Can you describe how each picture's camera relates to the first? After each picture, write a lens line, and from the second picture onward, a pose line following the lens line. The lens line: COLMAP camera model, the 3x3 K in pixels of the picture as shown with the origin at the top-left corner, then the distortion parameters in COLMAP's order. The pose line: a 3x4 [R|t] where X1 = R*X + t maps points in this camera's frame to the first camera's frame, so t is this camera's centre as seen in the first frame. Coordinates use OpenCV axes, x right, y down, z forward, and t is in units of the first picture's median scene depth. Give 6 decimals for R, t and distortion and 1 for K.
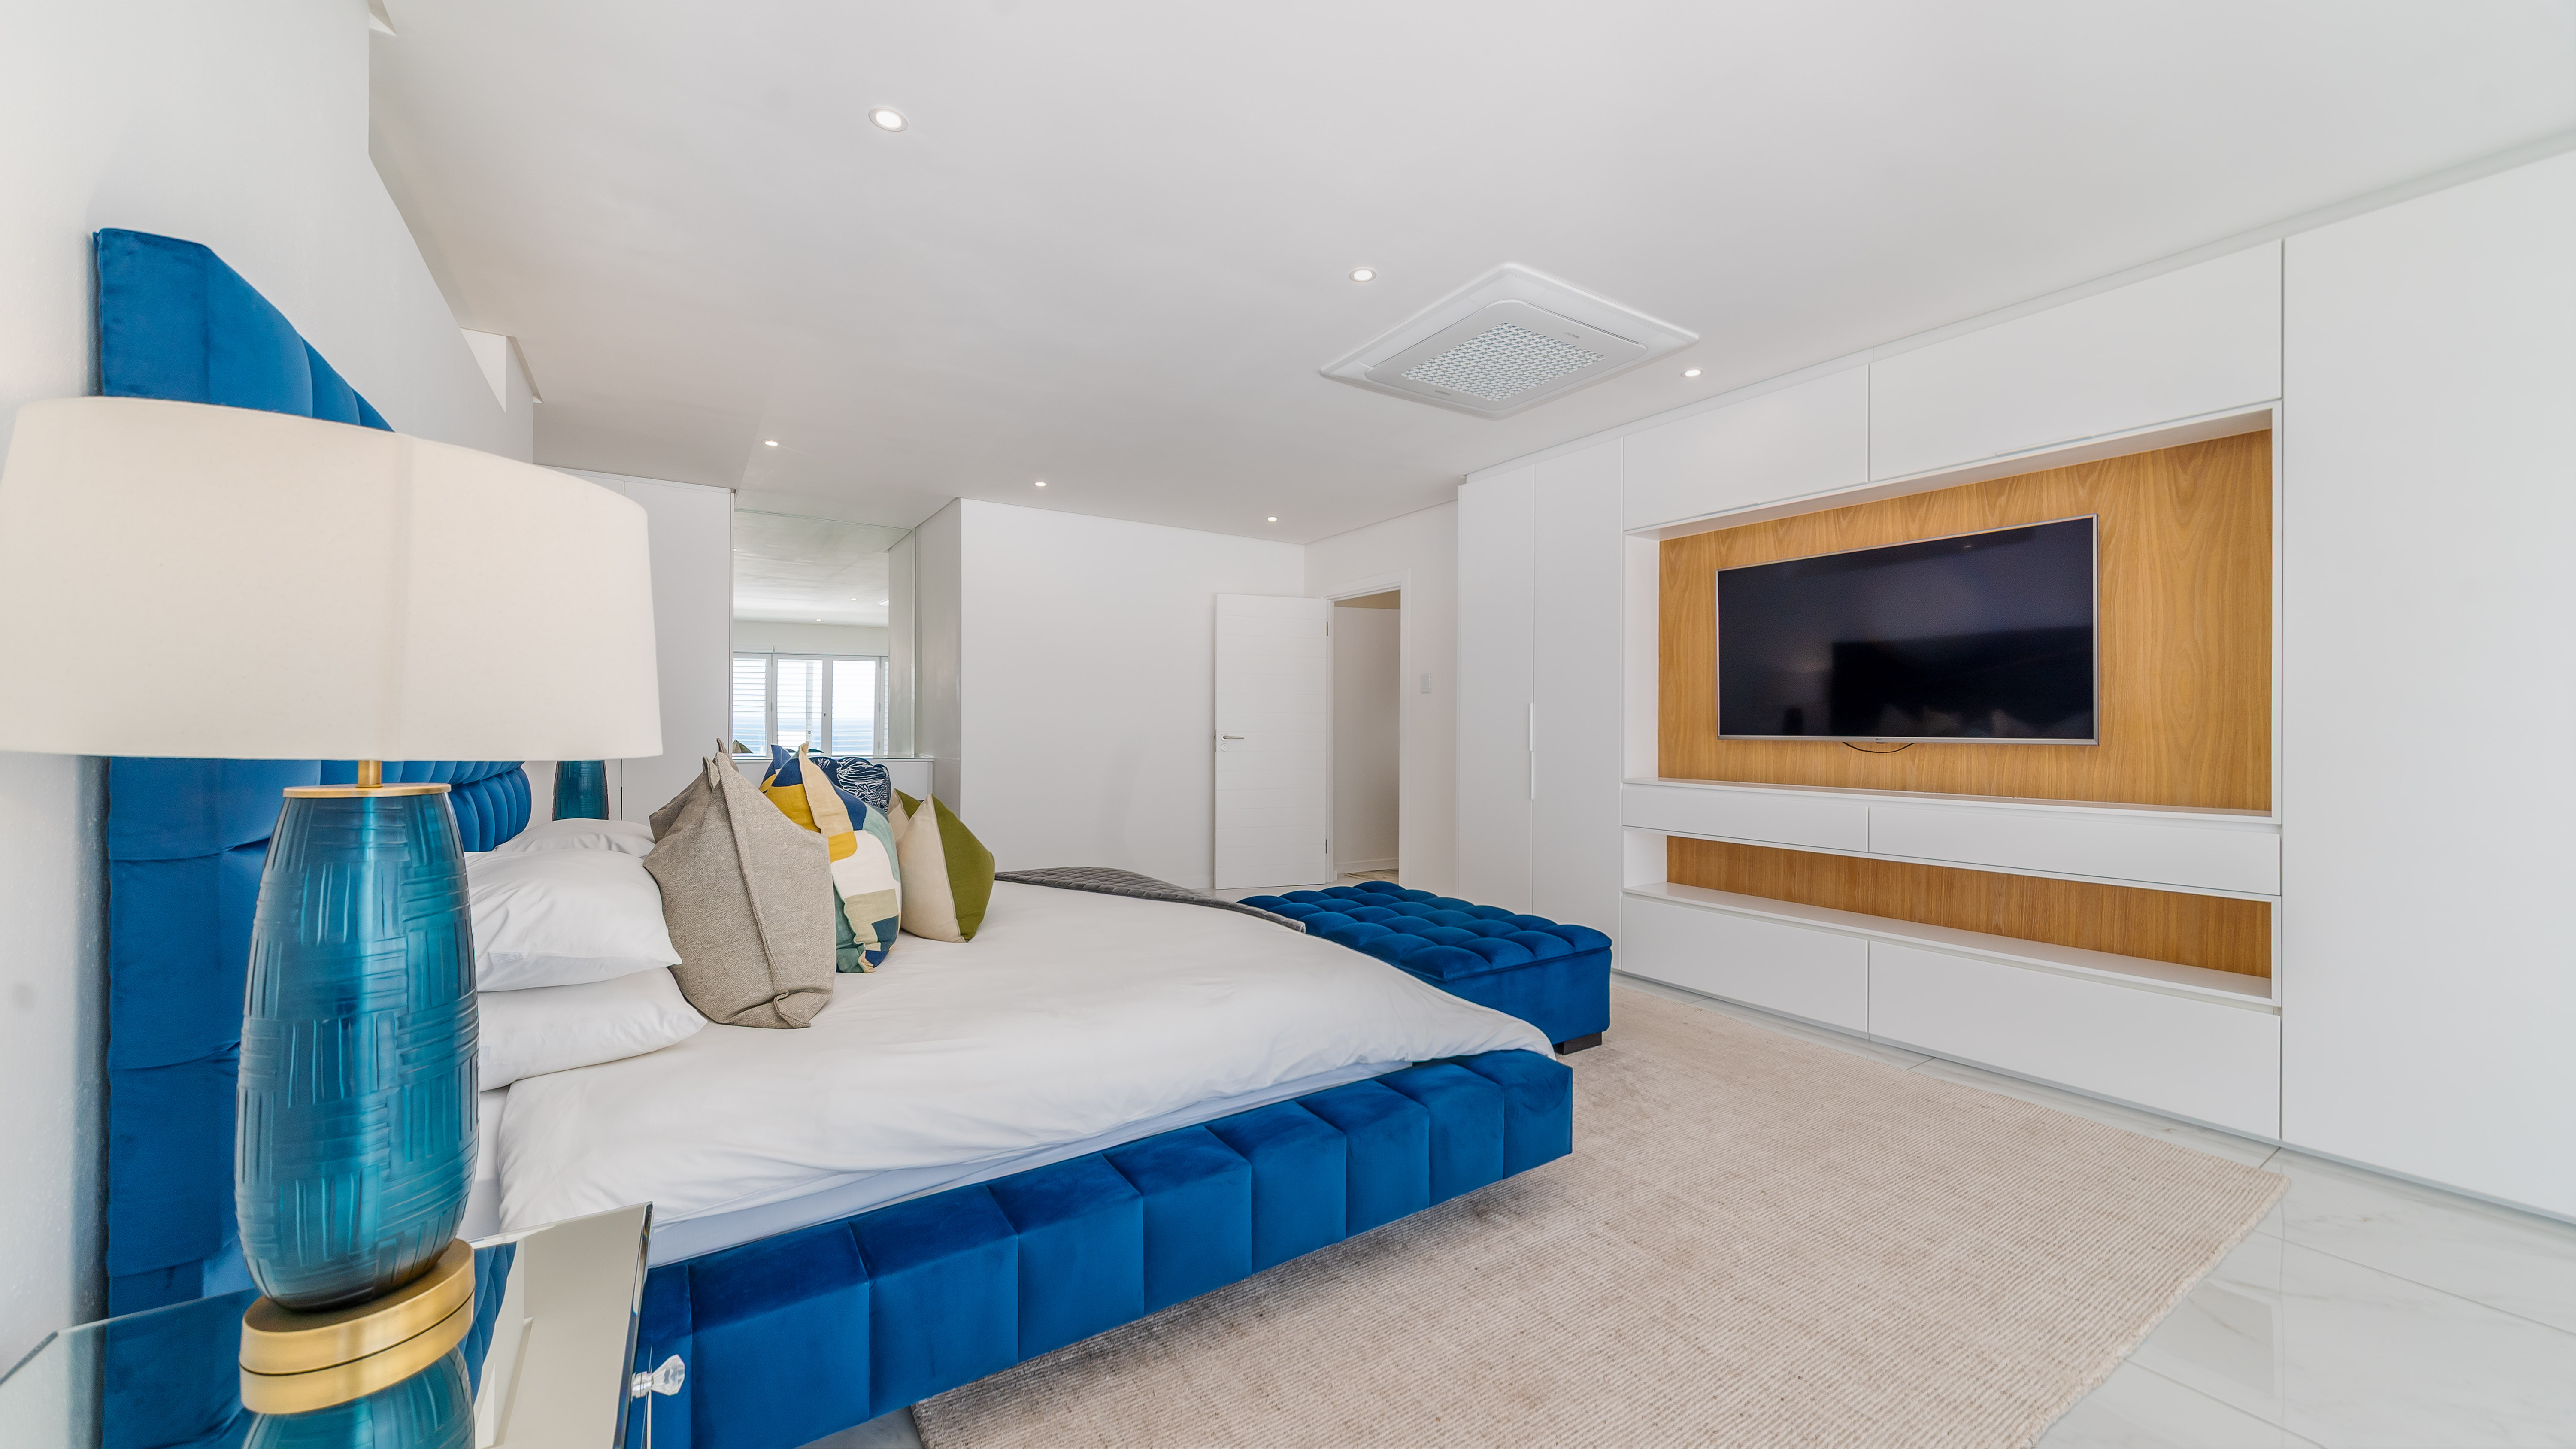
lens RADIAL K [[922.5, 0, 1276.8], [0, 922.5, 727.7], [0, 0, 1]] dist [0.000871, -0.000055]
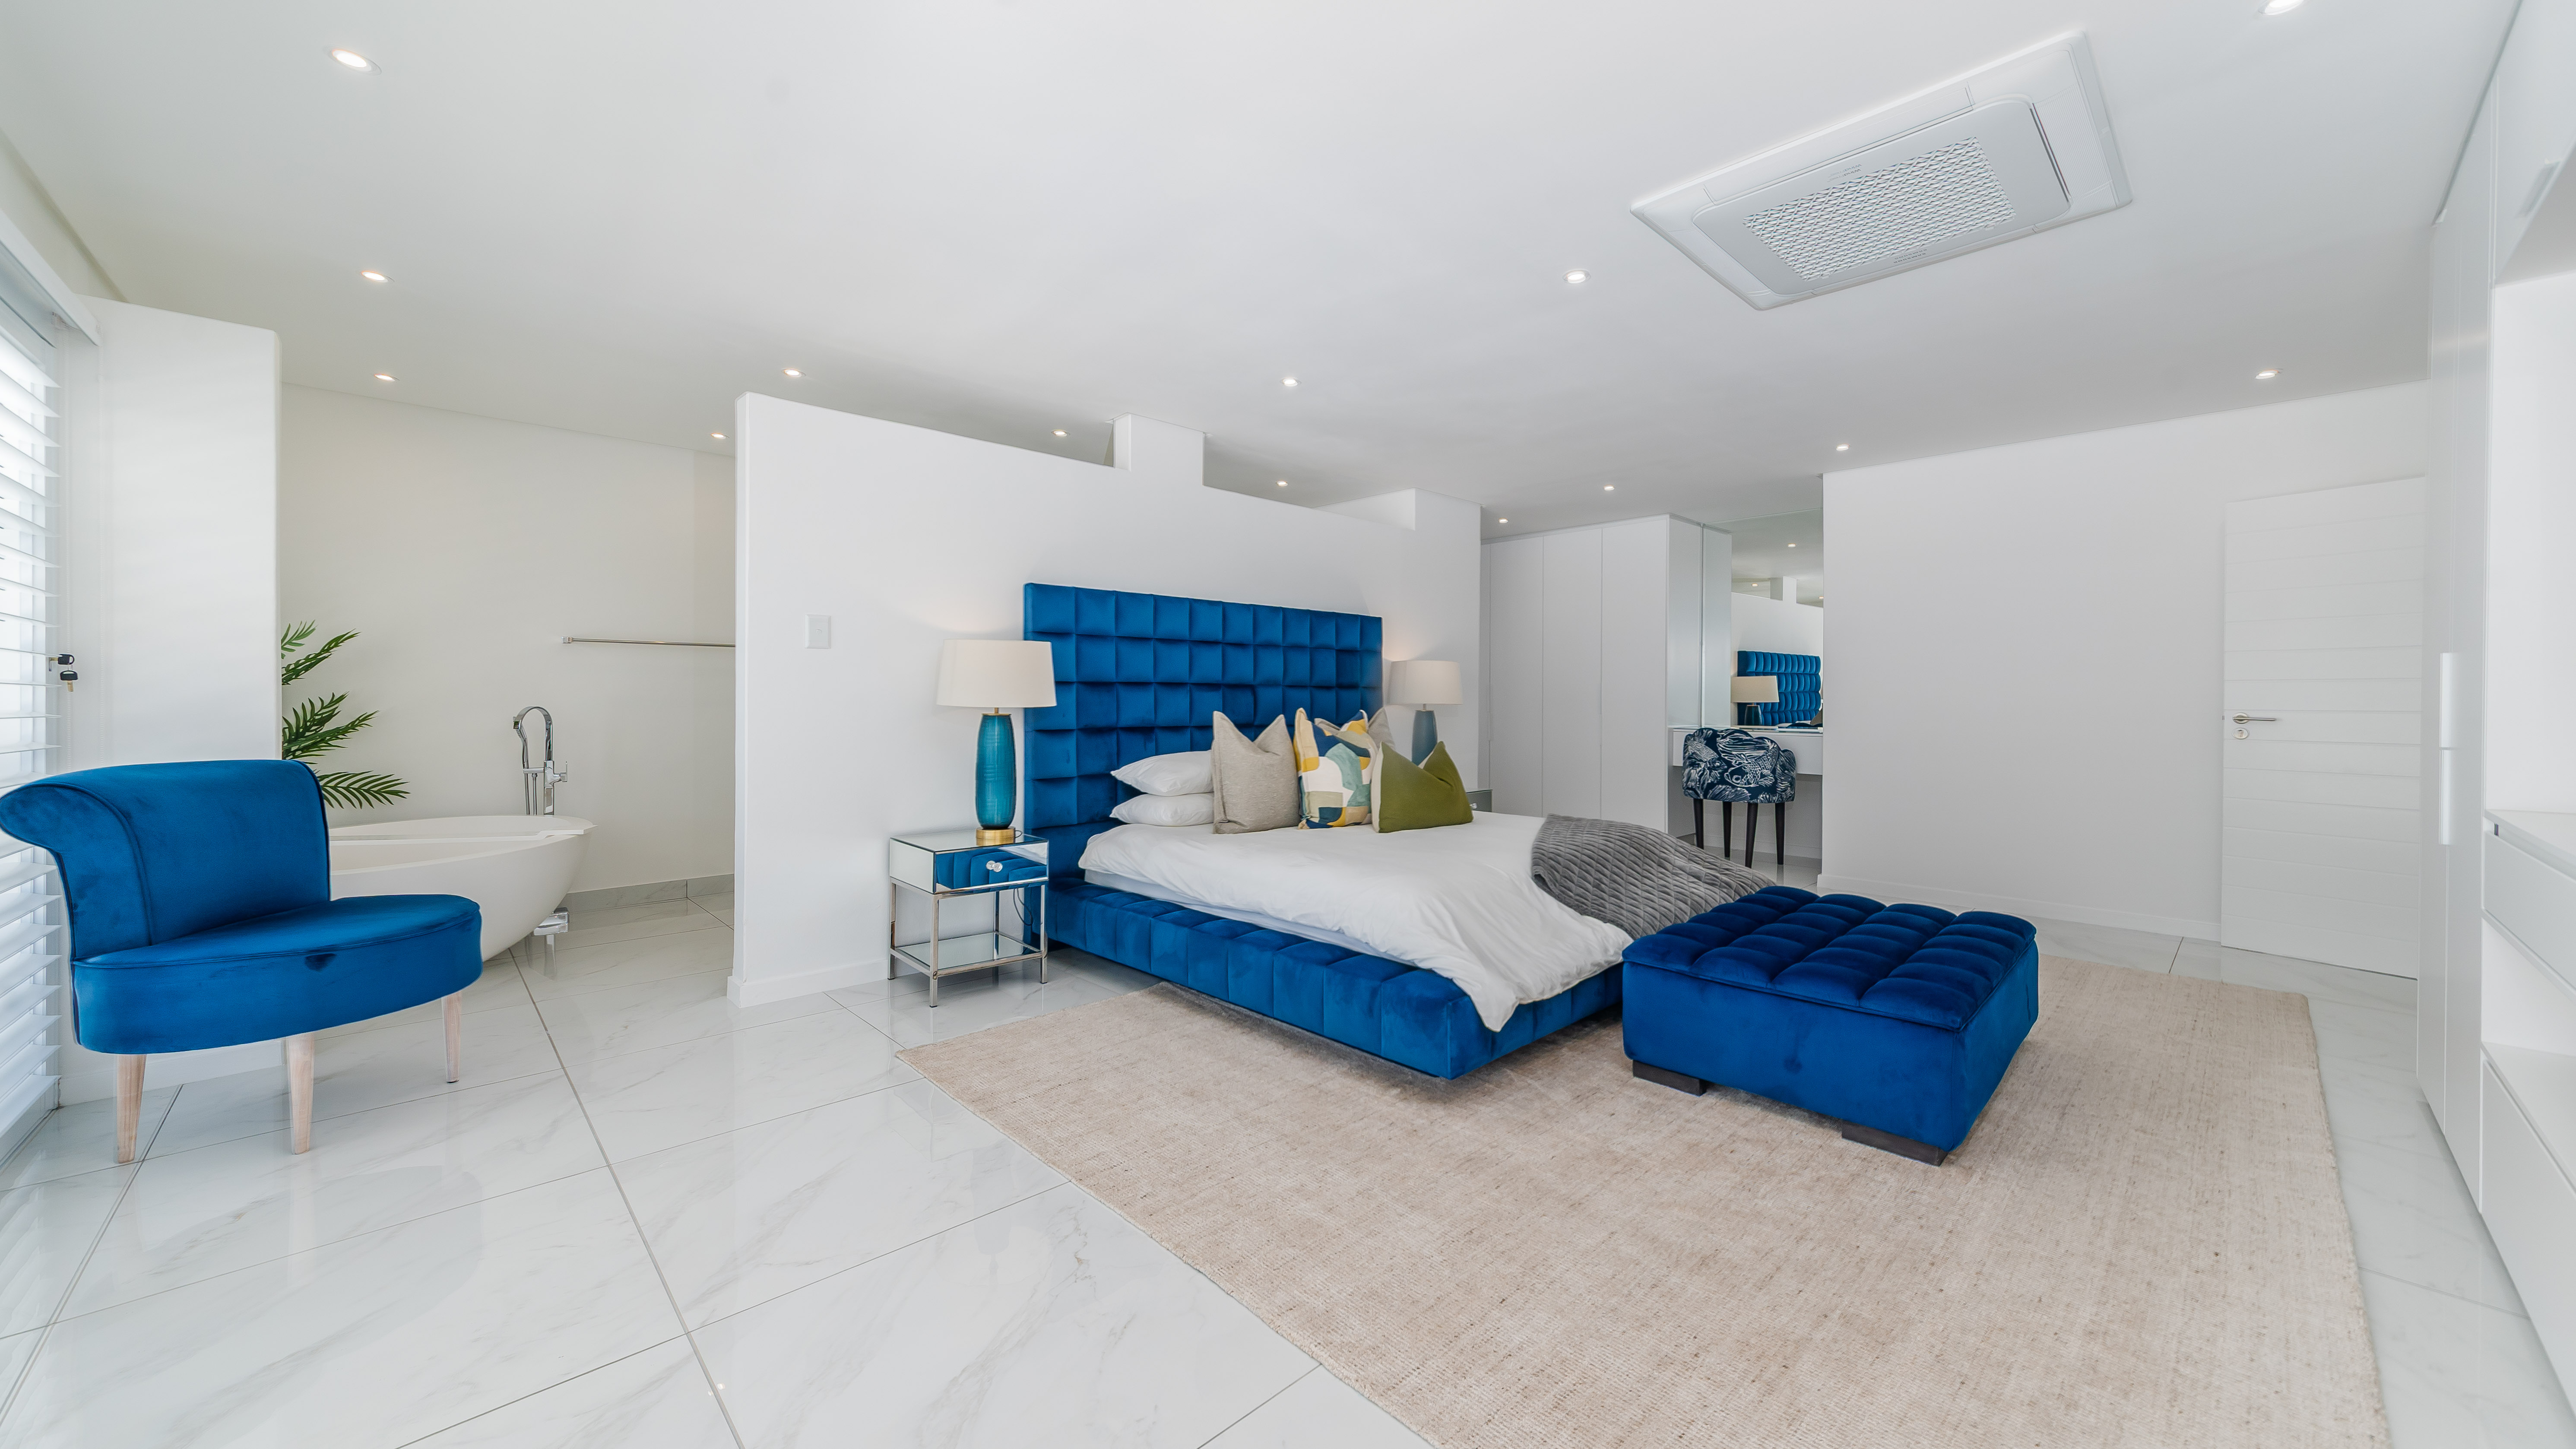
lens RADIAL K [[922.5, 0, 1276.8], [0, 922.5, 727.7], [0, 0, 1]] dist [0.000871, -0.000055]
pose [[0.191521, 0.028057, -0.981087, 0.870874], [-0.003693, 0.999605, 0.027866, 0.001119], [0.981482, -0.001714, 0.191549, 0.366227]]
